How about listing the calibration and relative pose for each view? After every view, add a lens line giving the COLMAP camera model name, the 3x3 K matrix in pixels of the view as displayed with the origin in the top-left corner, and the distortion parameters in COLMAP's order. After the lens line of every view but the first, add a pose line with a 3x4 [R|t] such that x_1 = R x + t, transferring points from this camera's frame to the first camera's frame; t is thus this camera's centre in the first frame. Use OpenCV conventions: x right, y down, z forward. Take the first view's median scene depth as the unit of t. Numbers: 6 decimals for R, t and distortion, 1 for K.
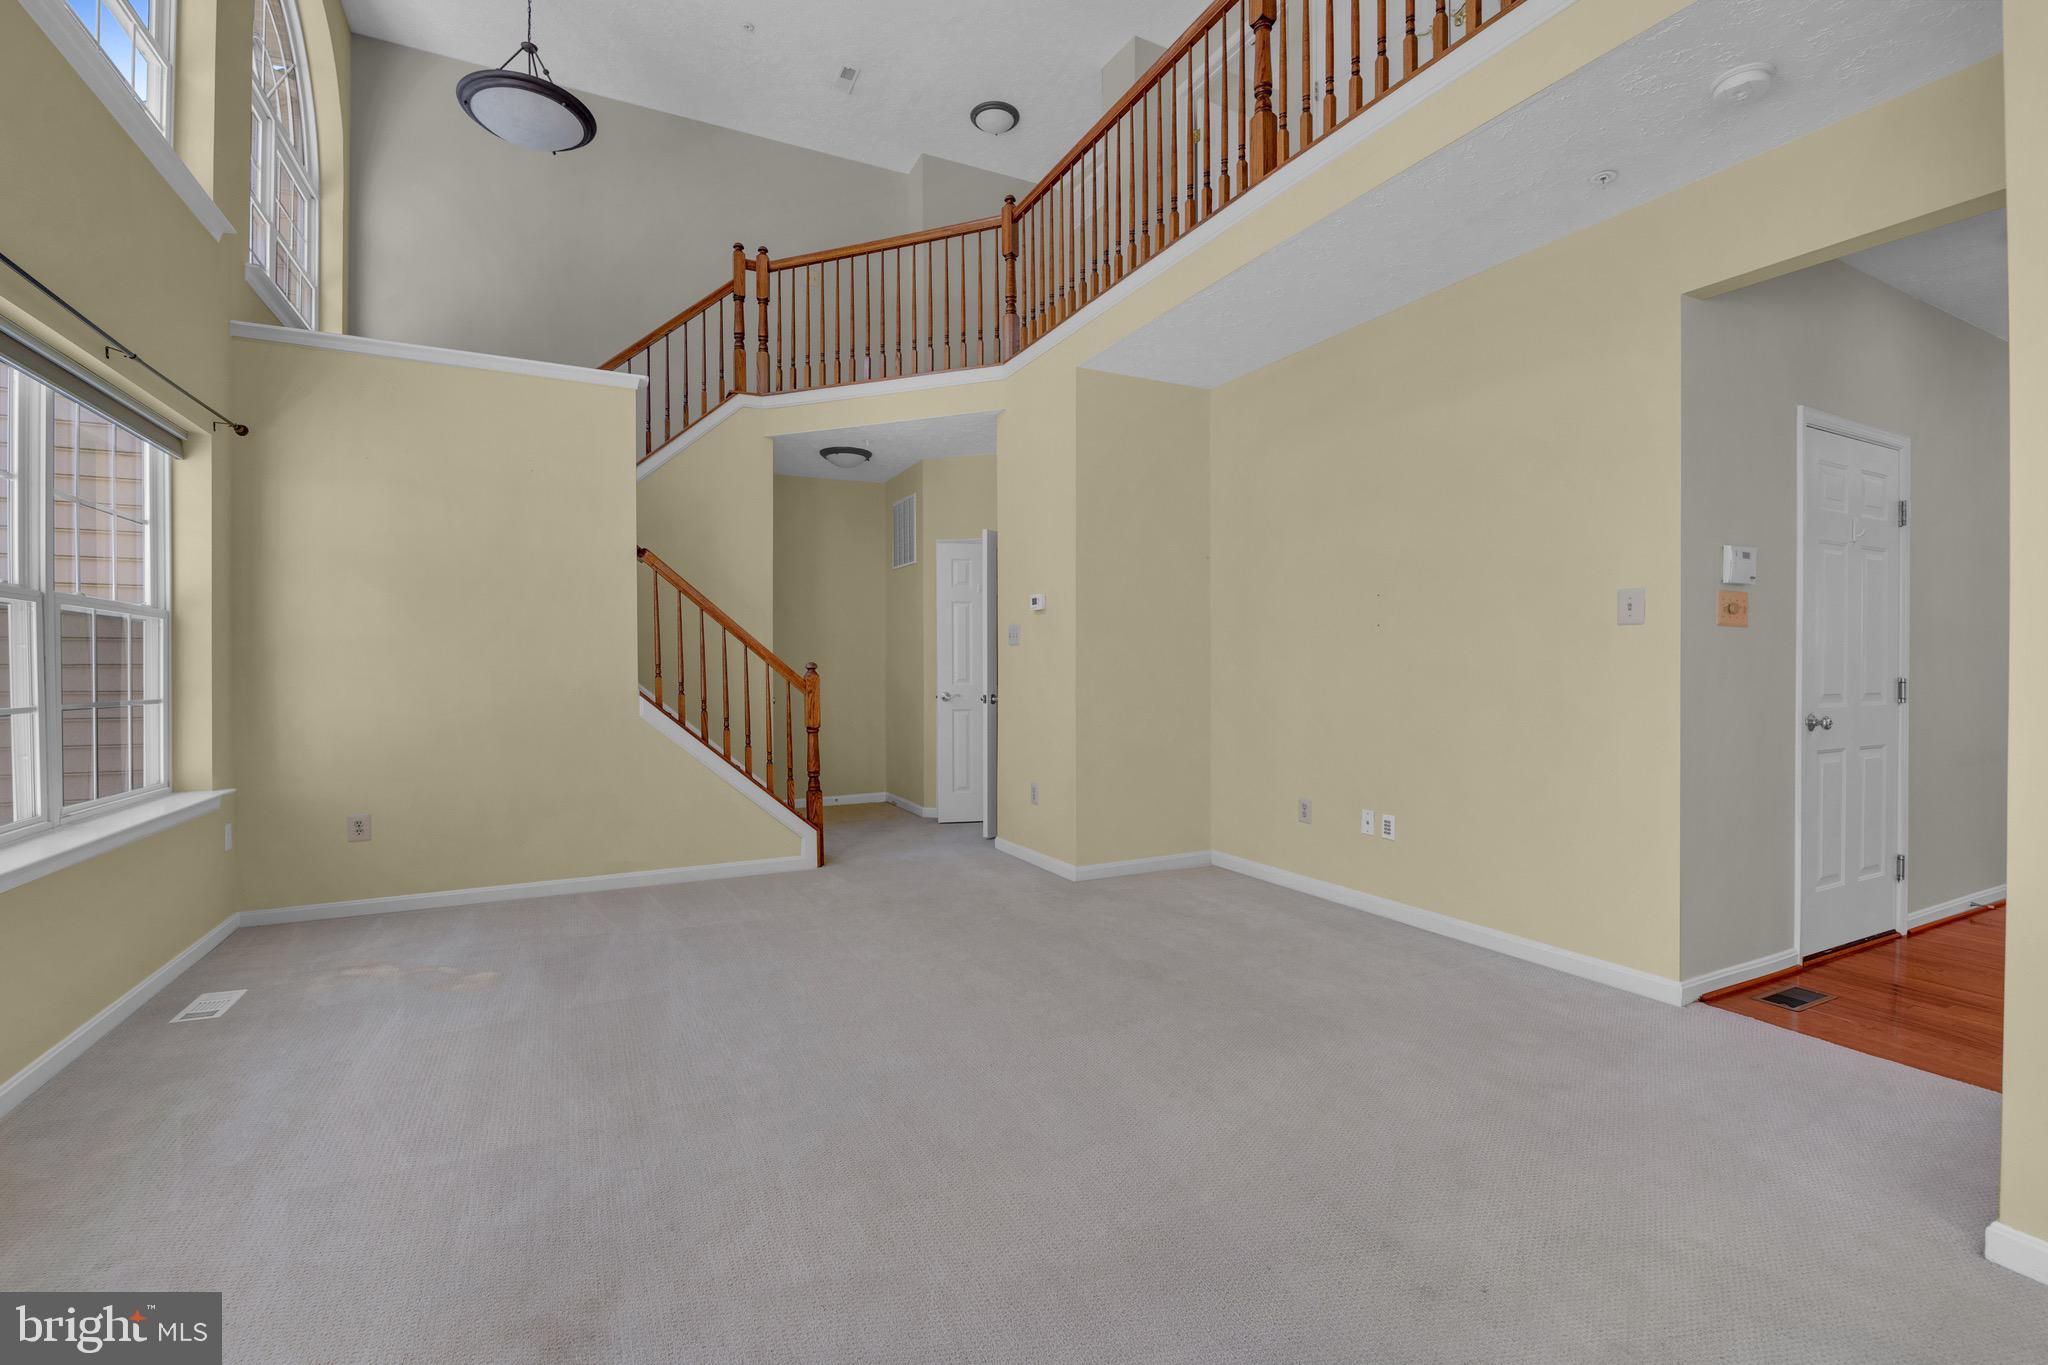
lens RADIAL K [[892.2, 0, 1032.4], [0, 892.2, 675.9], [0, 0, 1]] dist [-0.010902, -0.000141]
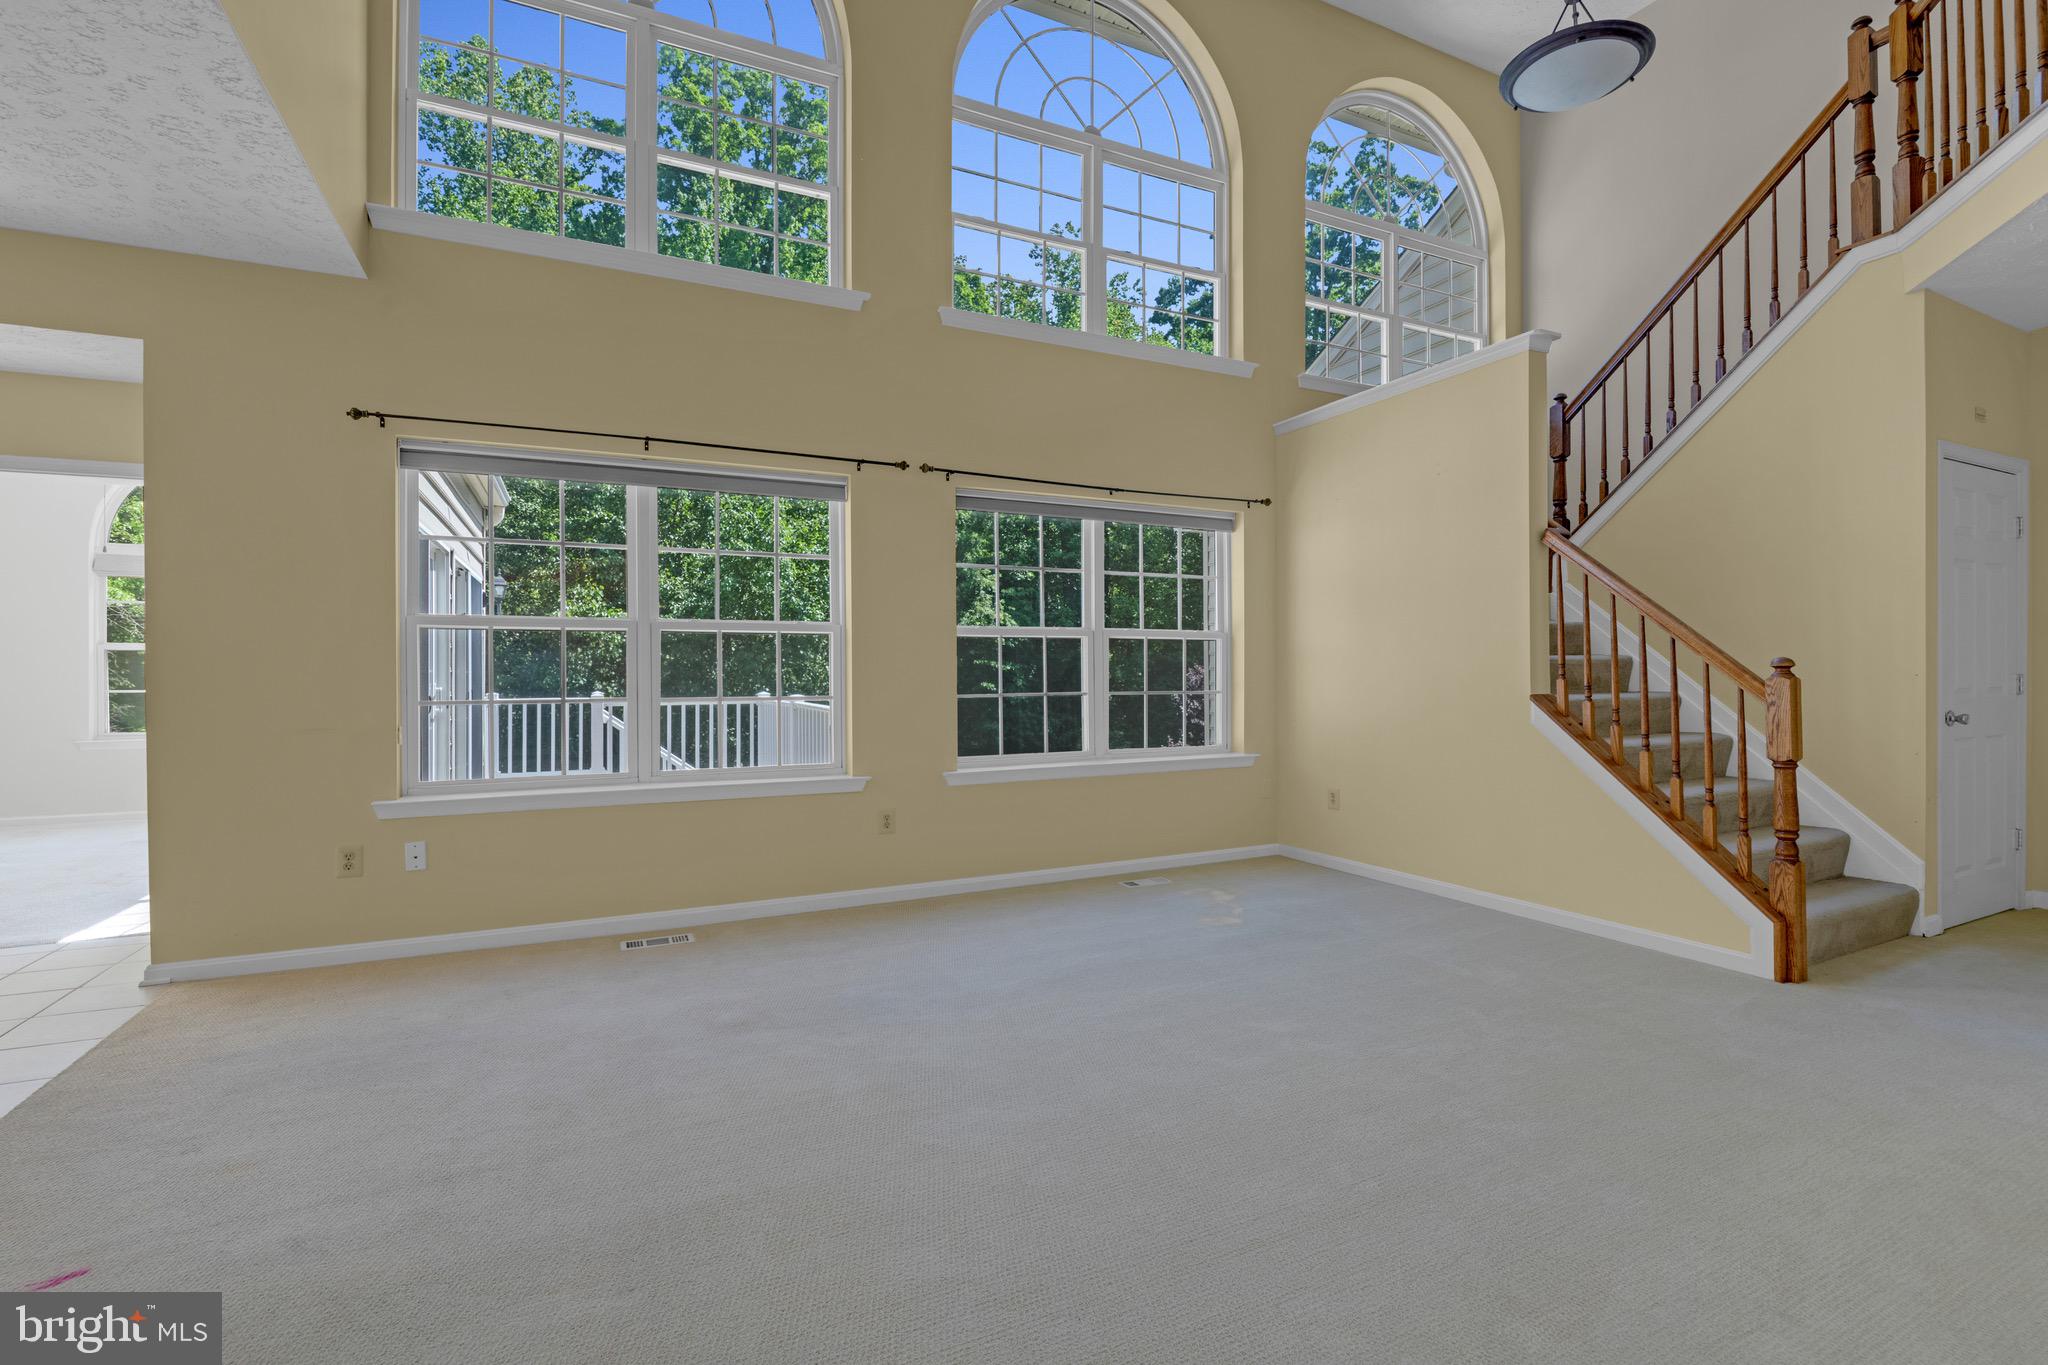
lens RADIAL K [[892.2, 0, 1032.4], [0, 892.2, 675.9], [0, 0, 1]] dist [-0.010902, -0.000141]
pose [[-0.022034, 0.003257, -0.999752, 0.396596], [-0.001988, 0.999993, 0.003302, -0.002400], [0.999755, 0.002060, -0.022027, 0.482719]]
